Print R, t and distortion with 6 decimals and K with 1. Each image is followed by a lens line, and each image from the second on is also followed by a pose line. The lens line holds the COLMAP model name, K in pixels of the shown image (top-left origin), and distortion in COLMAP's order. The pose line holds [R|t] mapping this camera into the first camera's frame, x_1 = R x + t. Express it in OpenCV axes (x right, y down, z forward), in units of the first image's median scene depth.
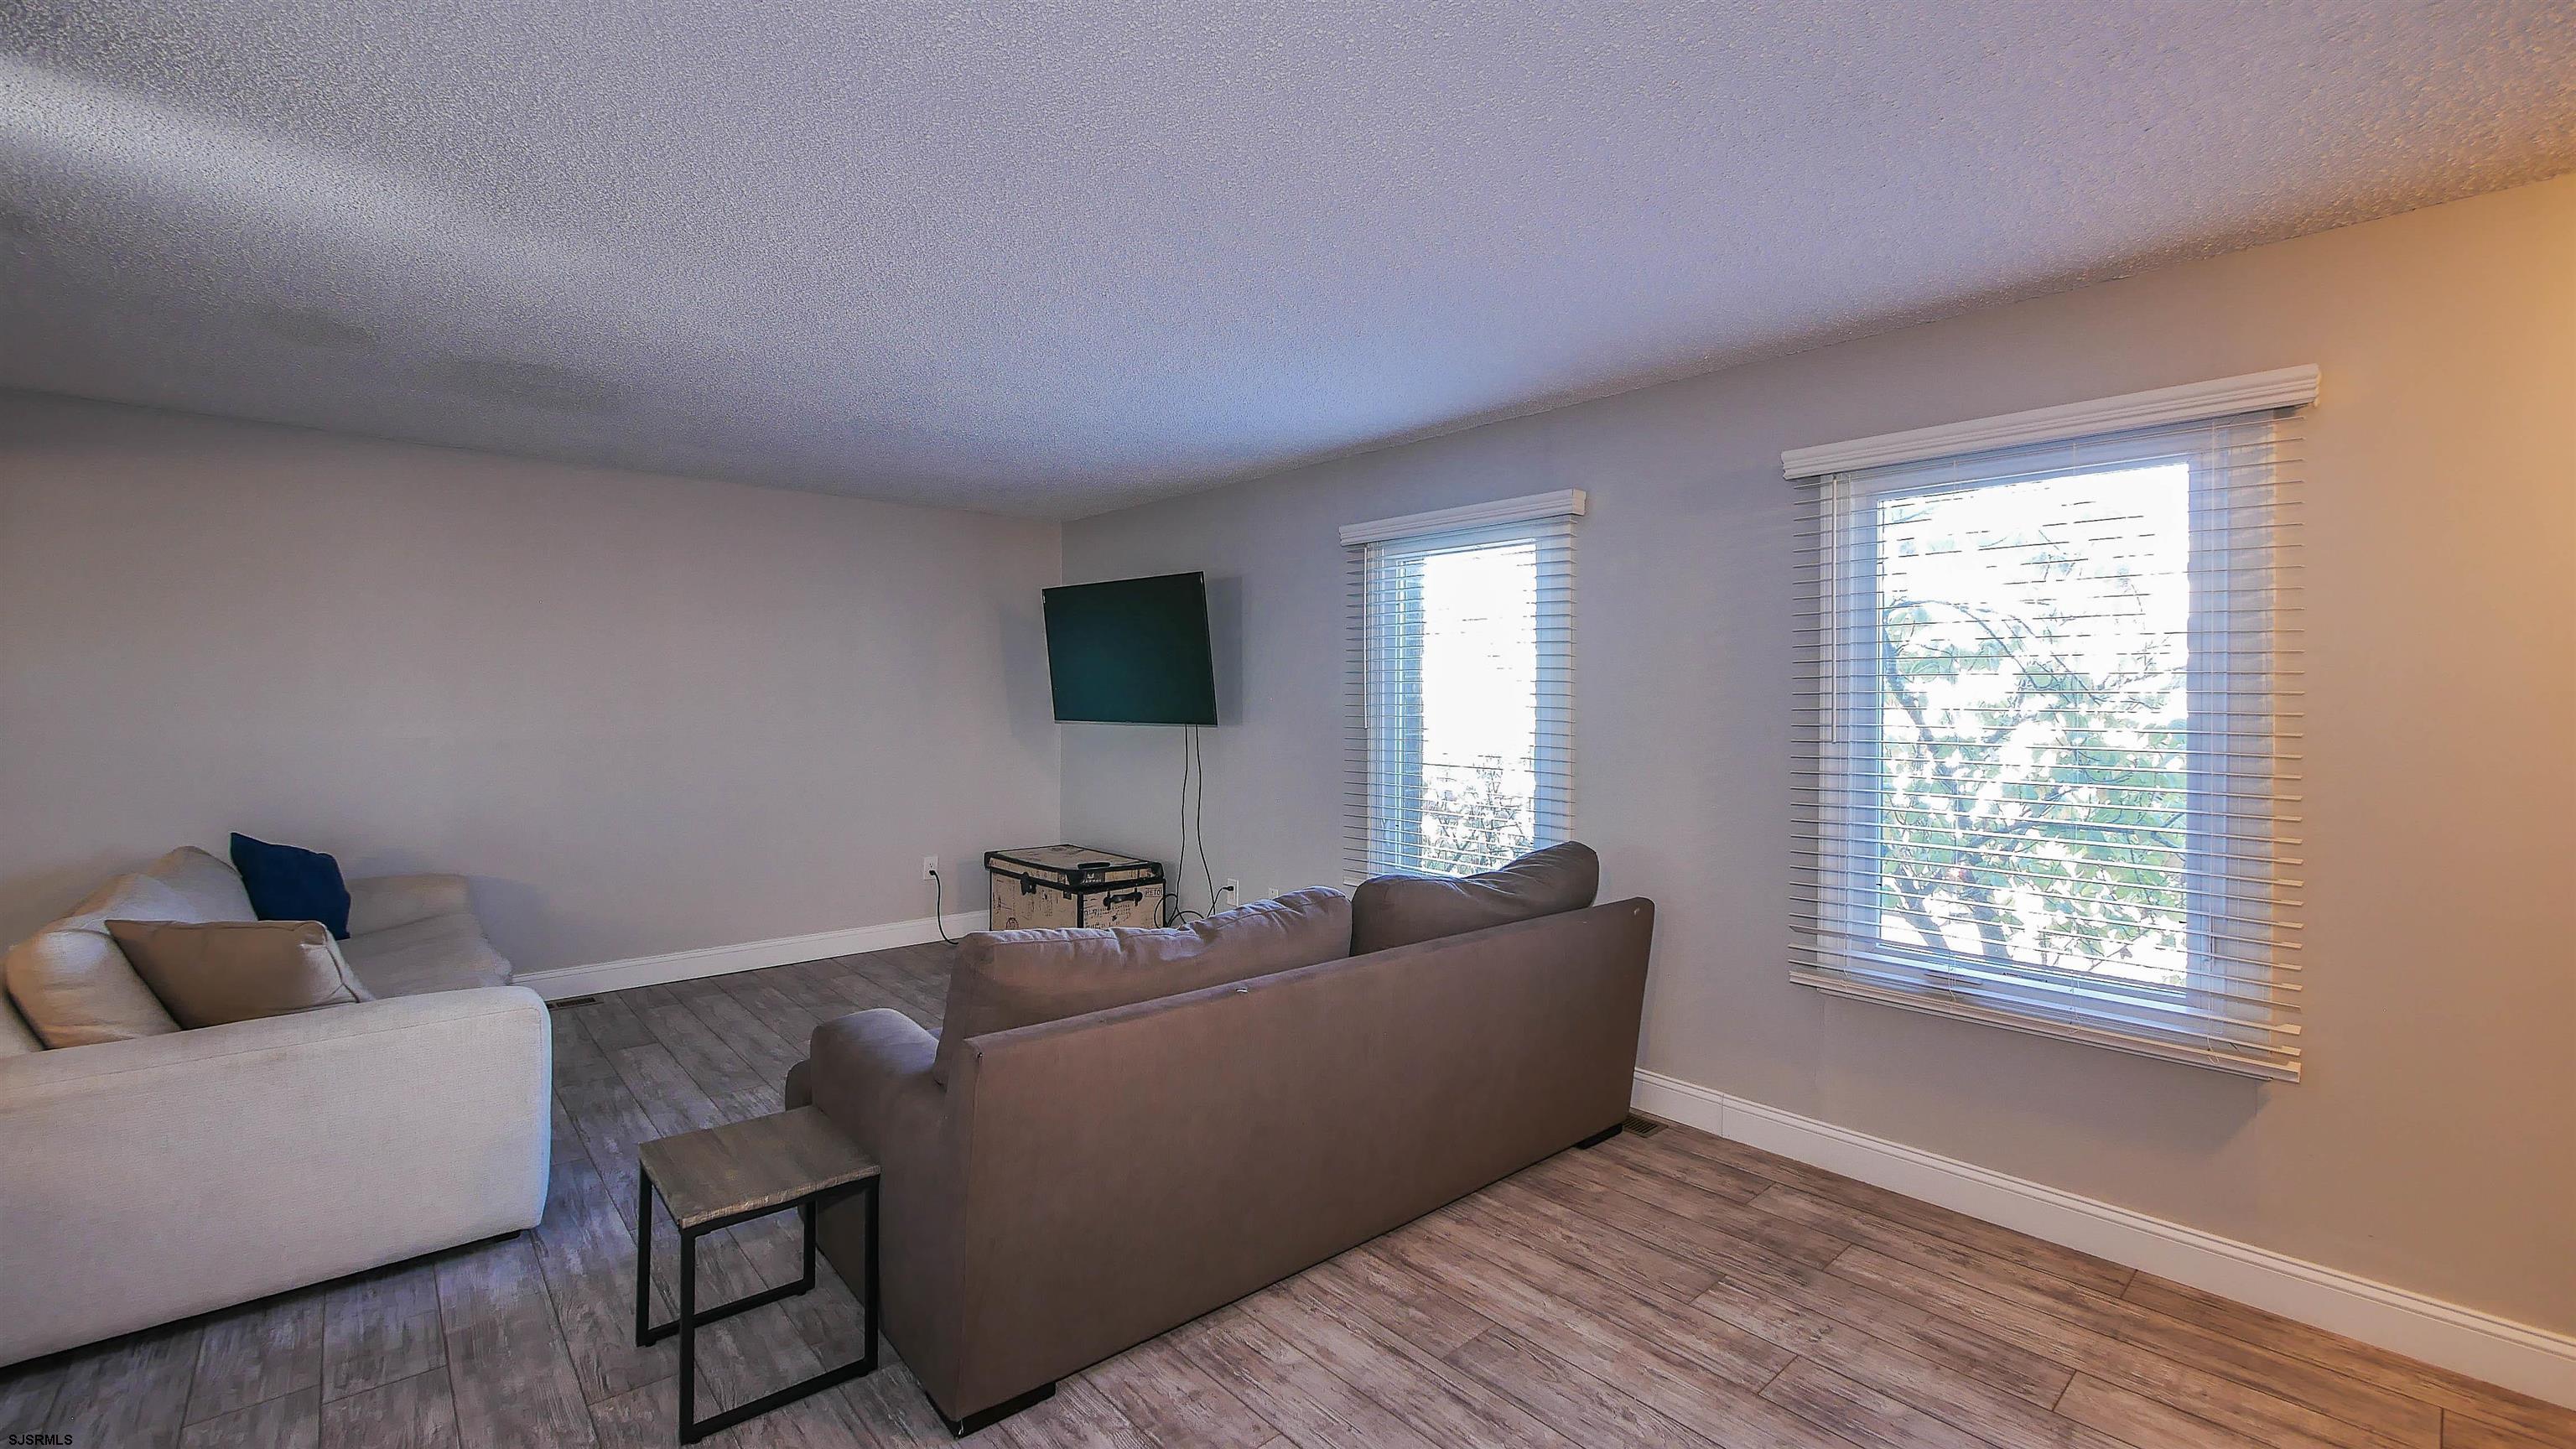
lens RADIAL K [[1065.8, 0, 1294.5], [0, 1065.8, 720.3], [0, 0, 1]] dist [-0.002577, 0.000078]
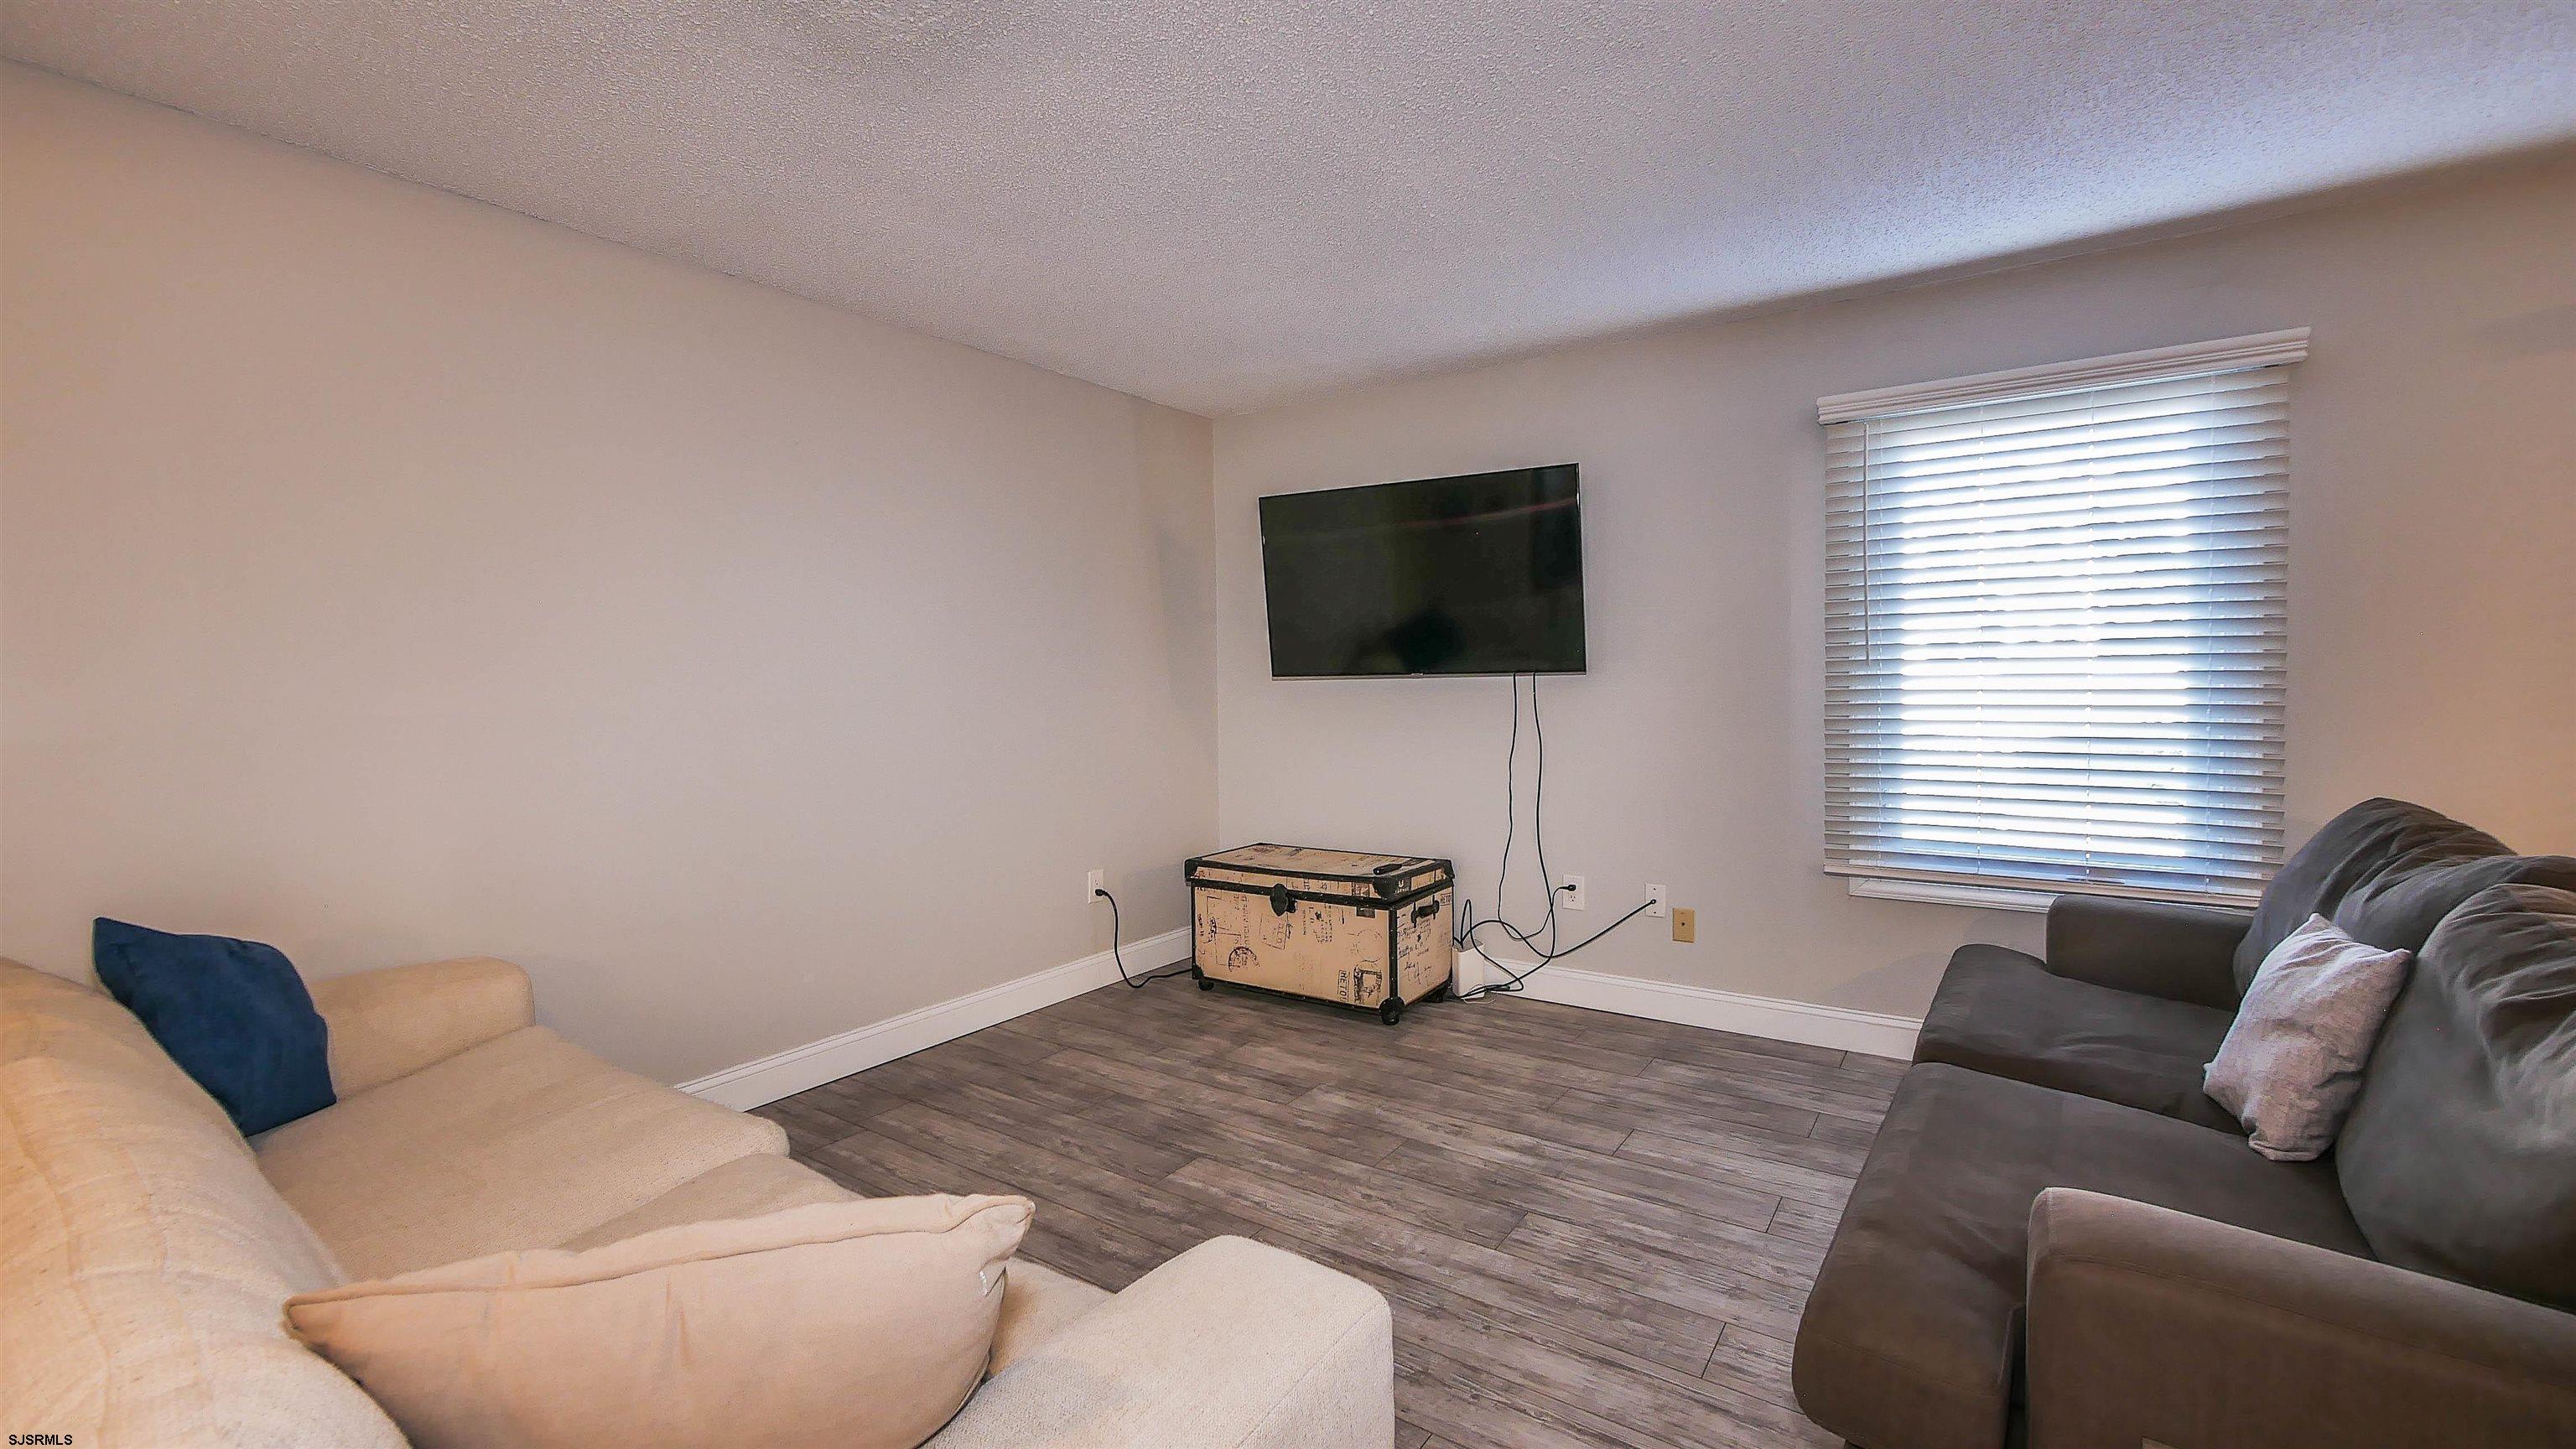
lens RADIAL K [[1065.8, 0, 1309.2], [0, 1065.8, 720.7], [0, 0, 1]] dist [-0.002577, 0.000078]
pose [[0.973726, -0.029427, 0.225815, -0.367820], [0.024933, 0.999431, 0.022731, 0.014514], [-0.226356, -0.016503, 0.973905, 0.271660]]
